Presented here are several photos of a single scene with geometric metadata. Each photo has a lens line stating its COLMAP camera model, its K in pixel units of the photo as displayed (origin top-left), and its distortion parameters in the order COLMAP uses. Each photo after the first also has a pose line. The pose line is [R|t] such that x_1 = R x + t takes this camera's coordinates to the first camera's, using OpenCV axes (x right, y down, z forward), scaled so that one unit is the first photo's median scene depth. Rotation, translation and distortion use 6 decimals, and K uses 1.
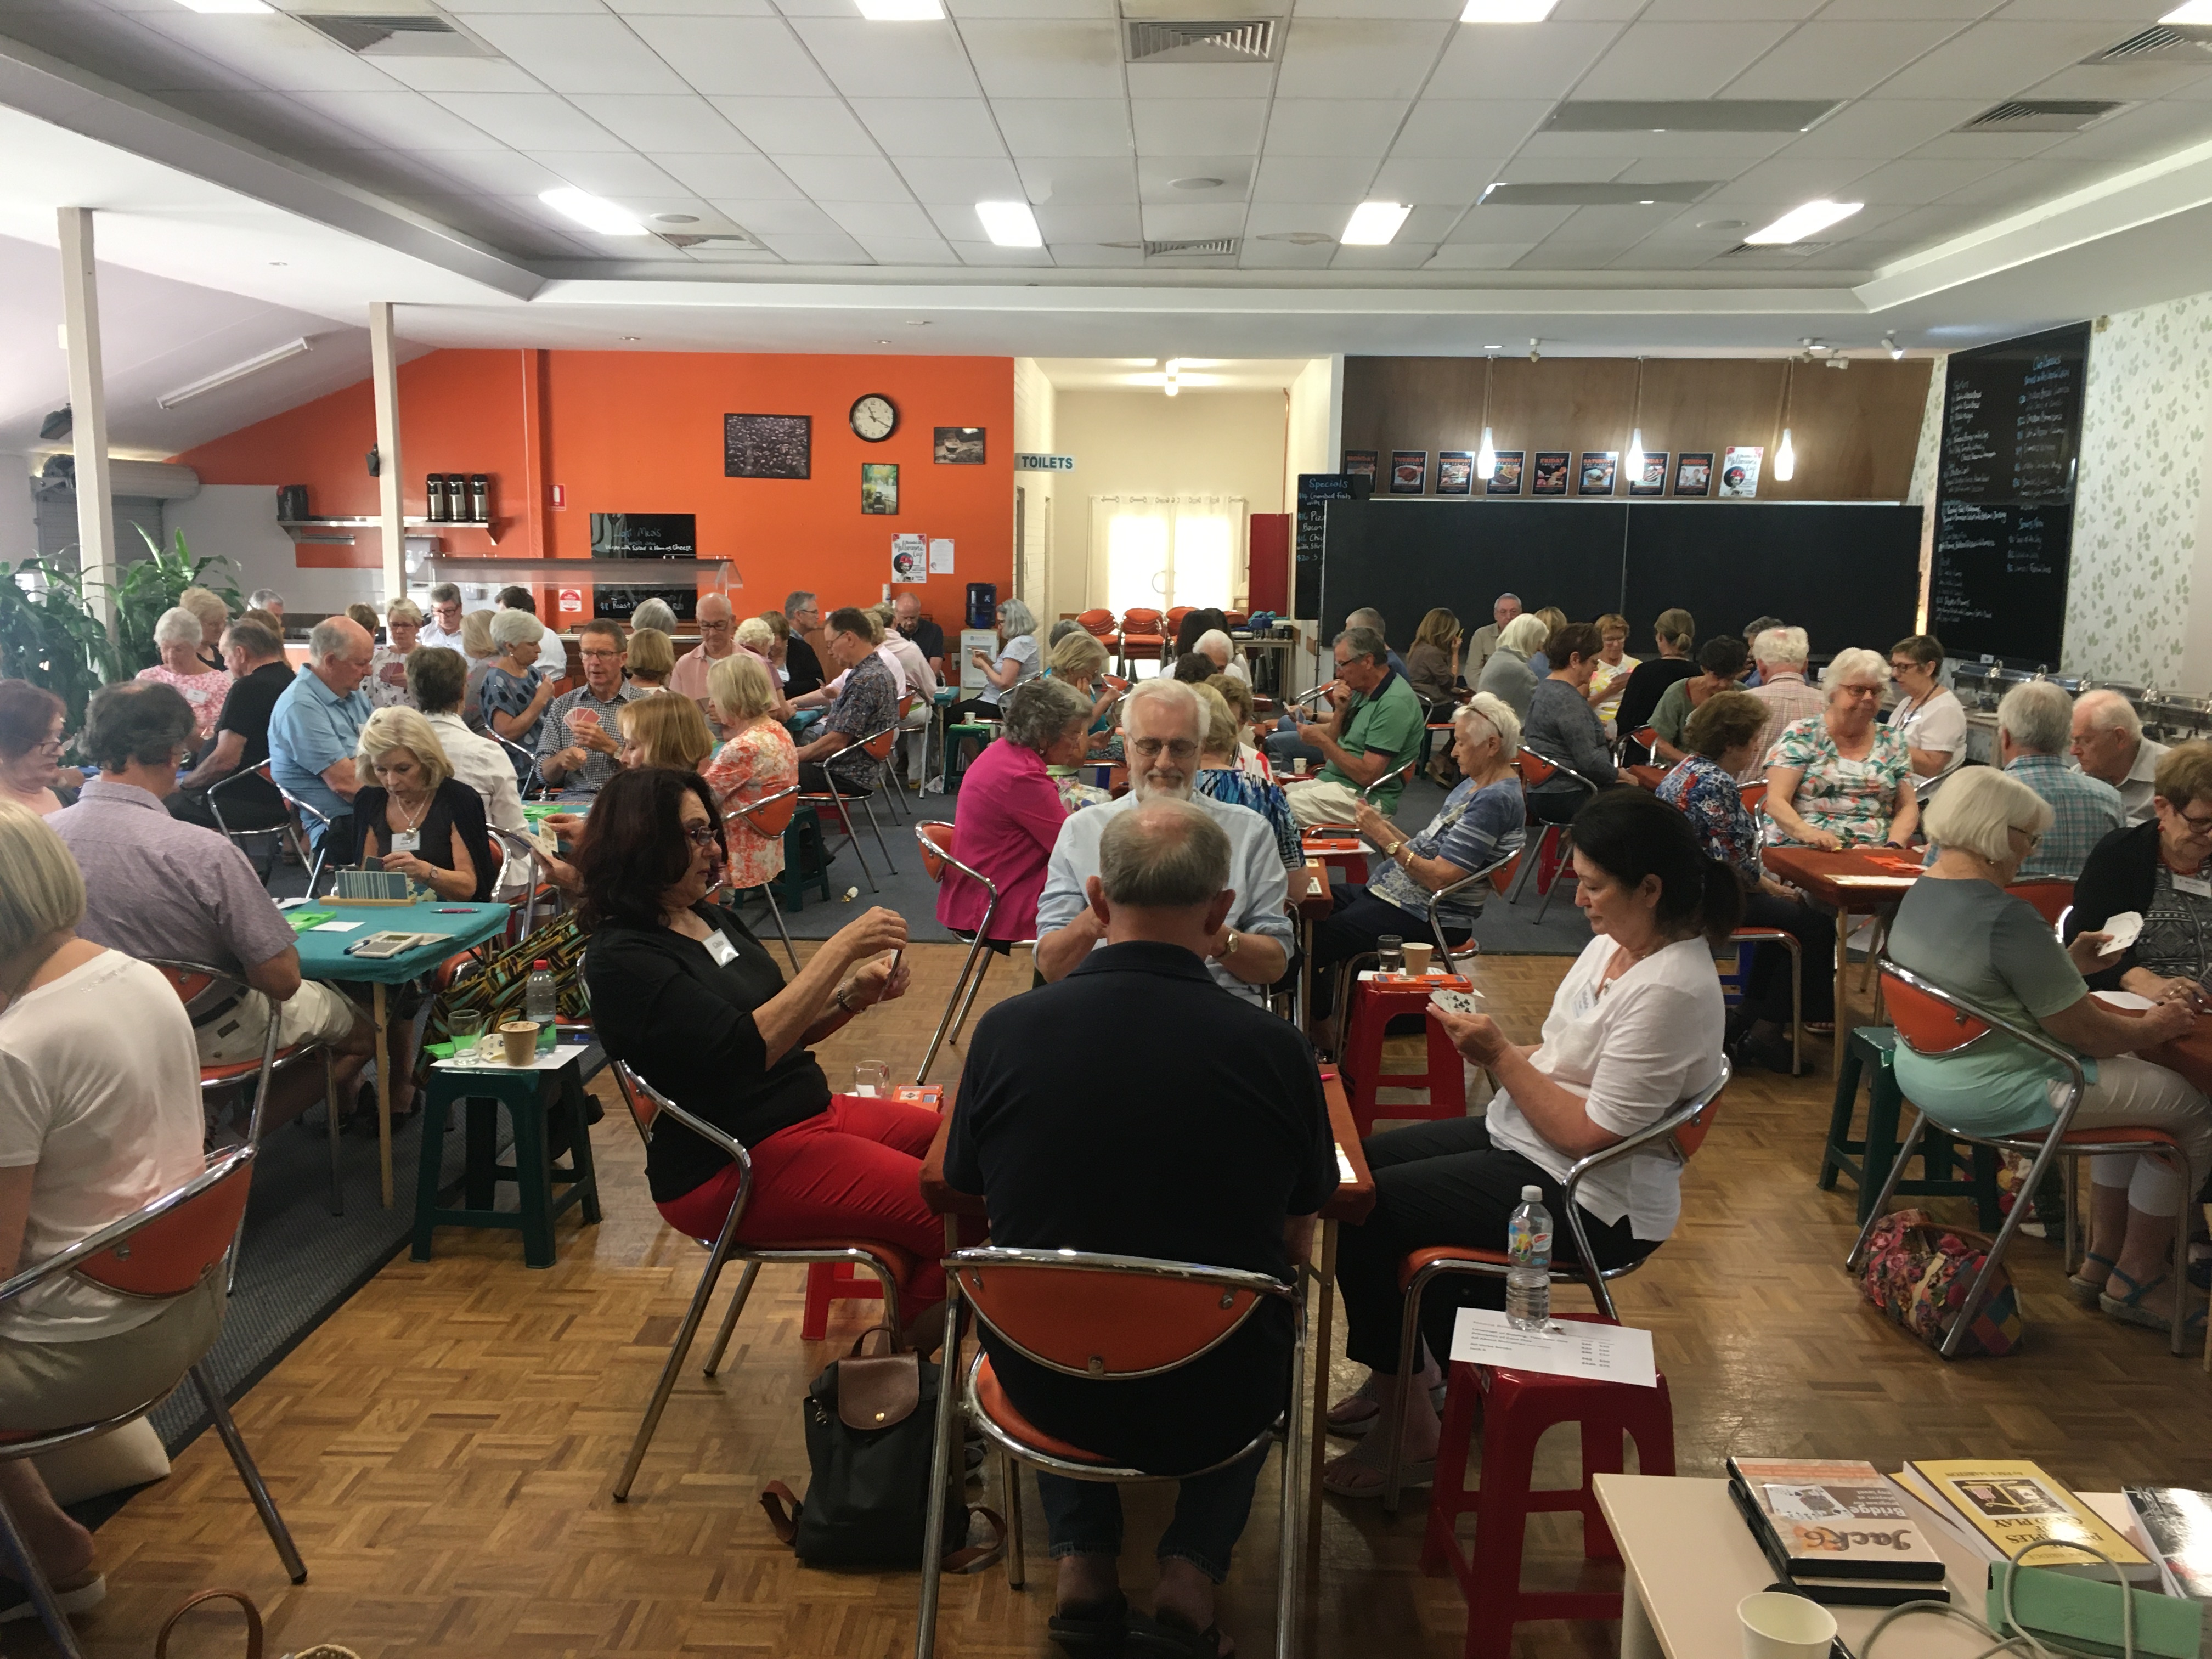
lens RADIAL K [[1886.2, 0, 1109.0], [0, 1886.2, 823.9], [0, 0, 1]] dist [0.093505, -0.119618]
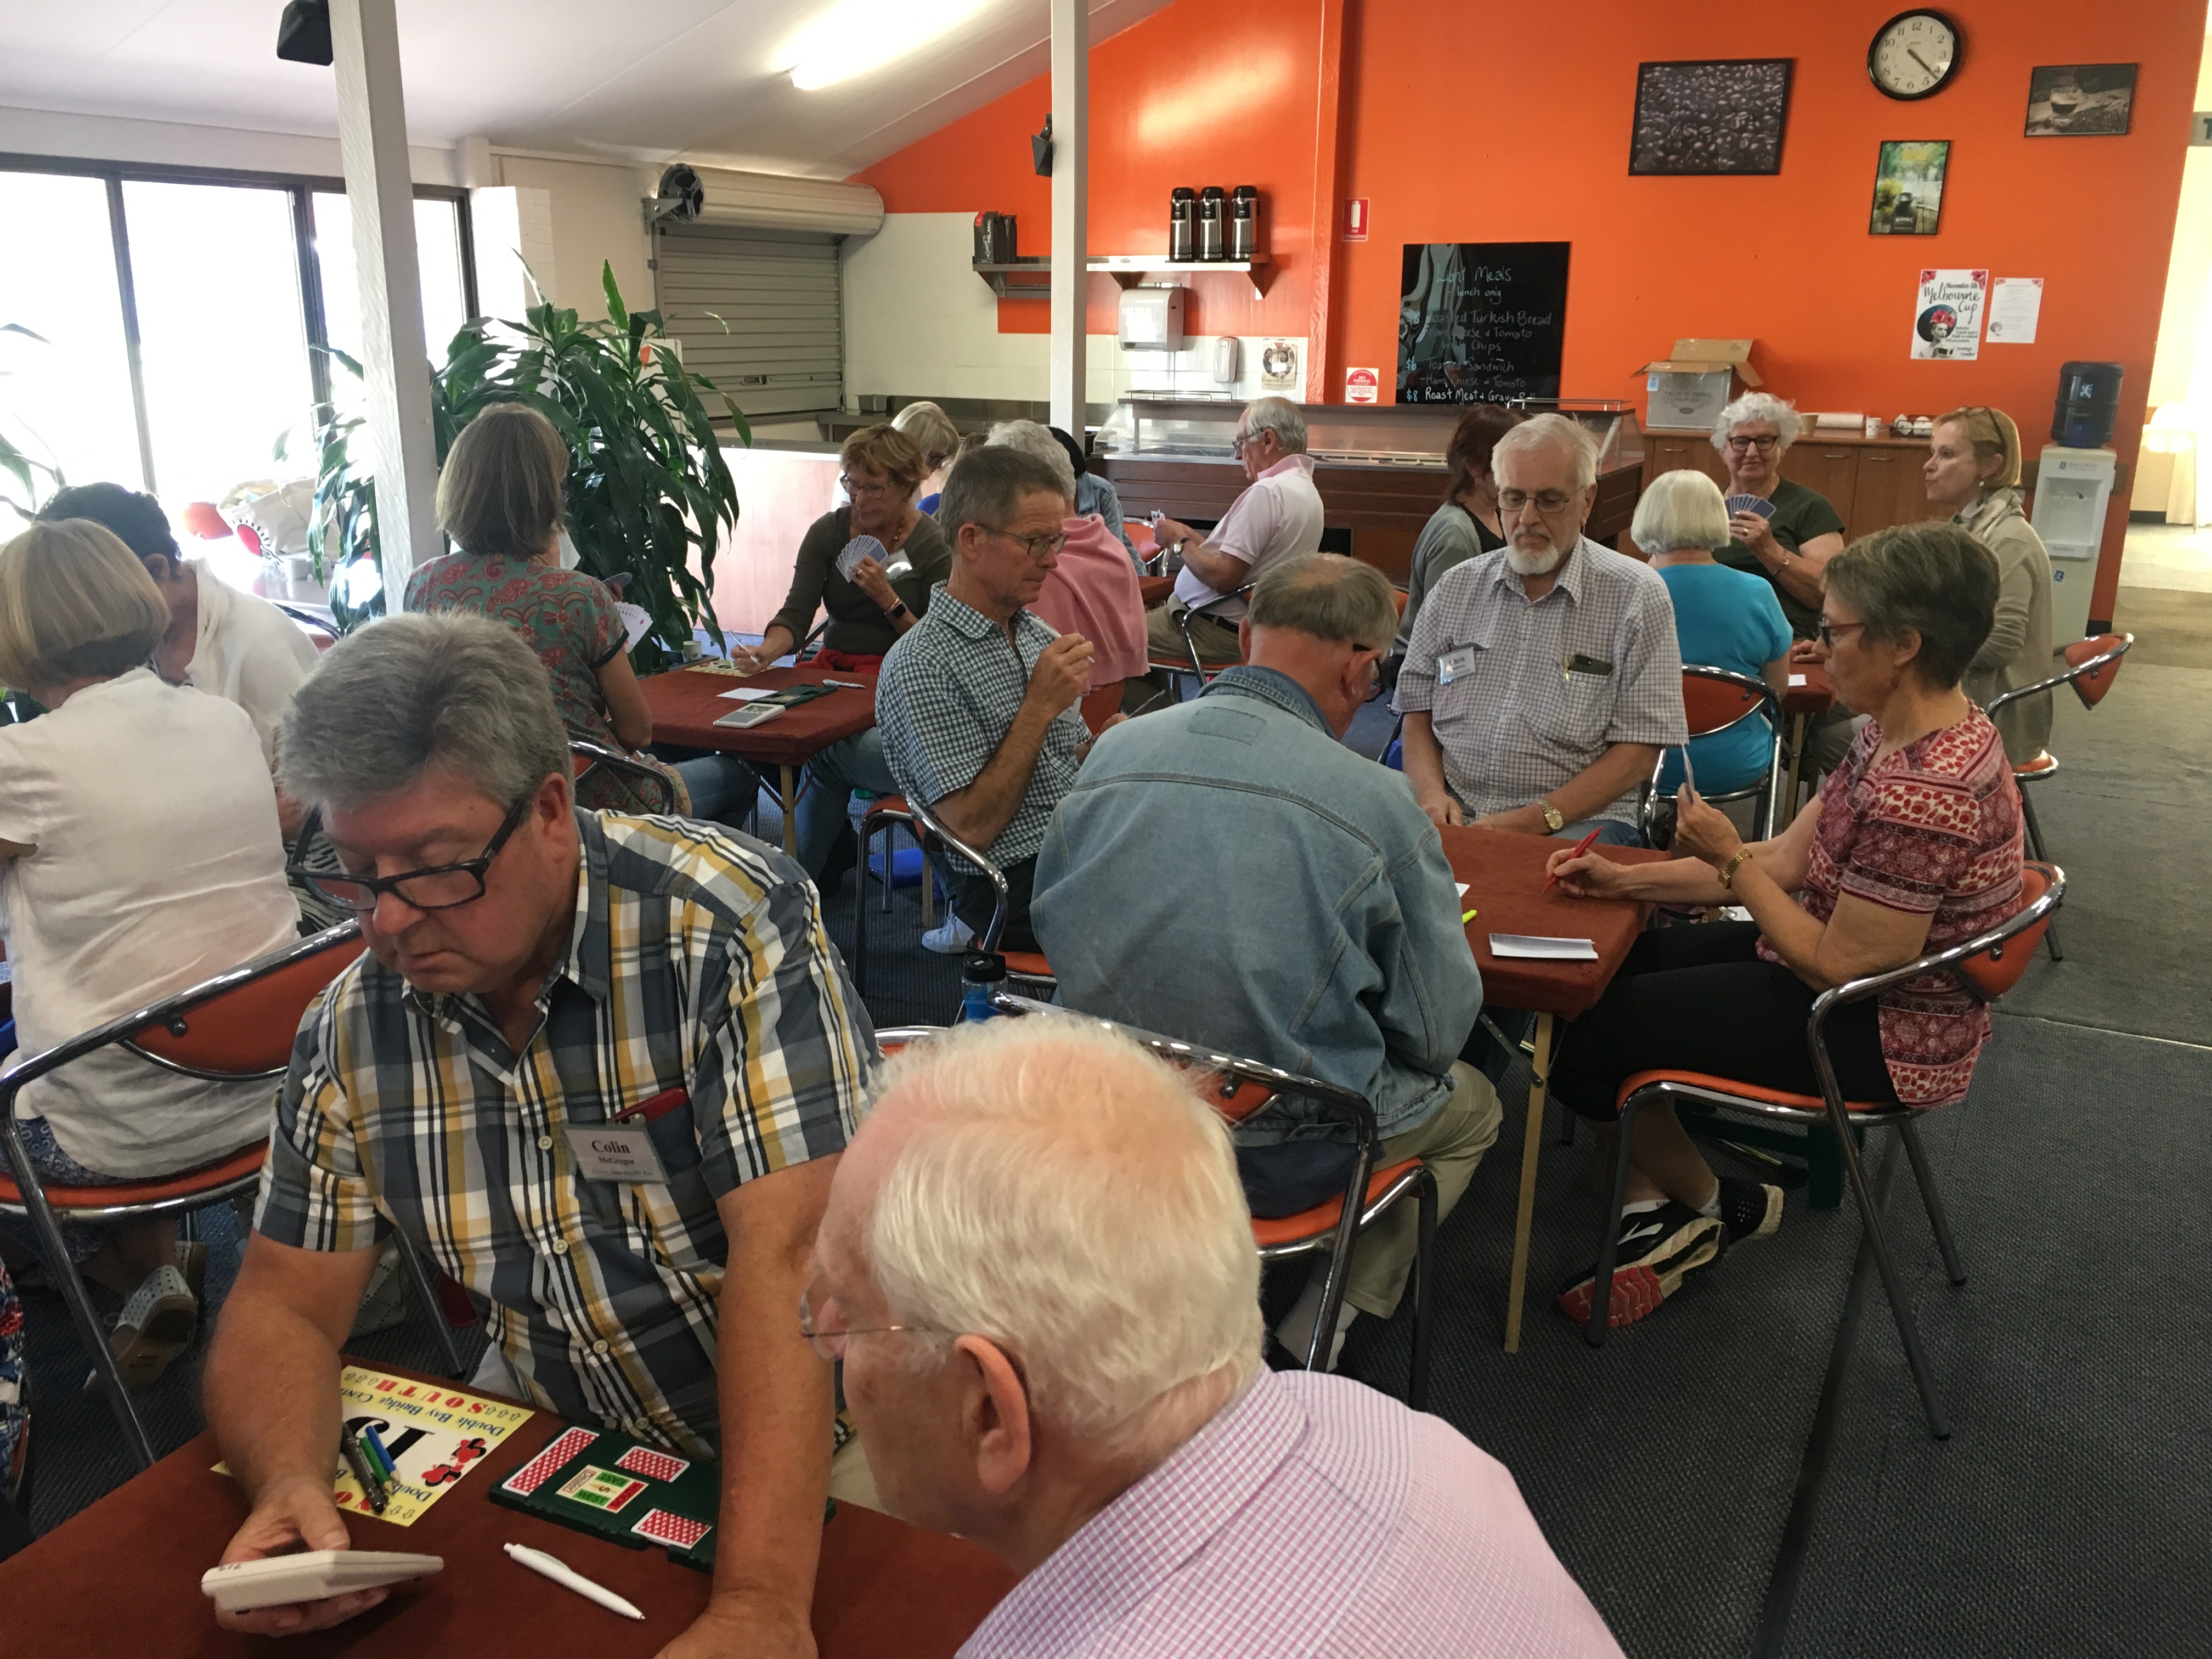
lens RADIAL K [[1886.2, 0, 1112.8], [0, 1886.2, 832.7], [0, 0, 1]] dist [0.093505, -0.119618]
pose [[0.912769, 0.111879, -0.392855, -0.091629], [-0.061454, 0.988425, 0.138703, -0.052561], [0.403826, -0.102461, 0.909080, 0.369888]]
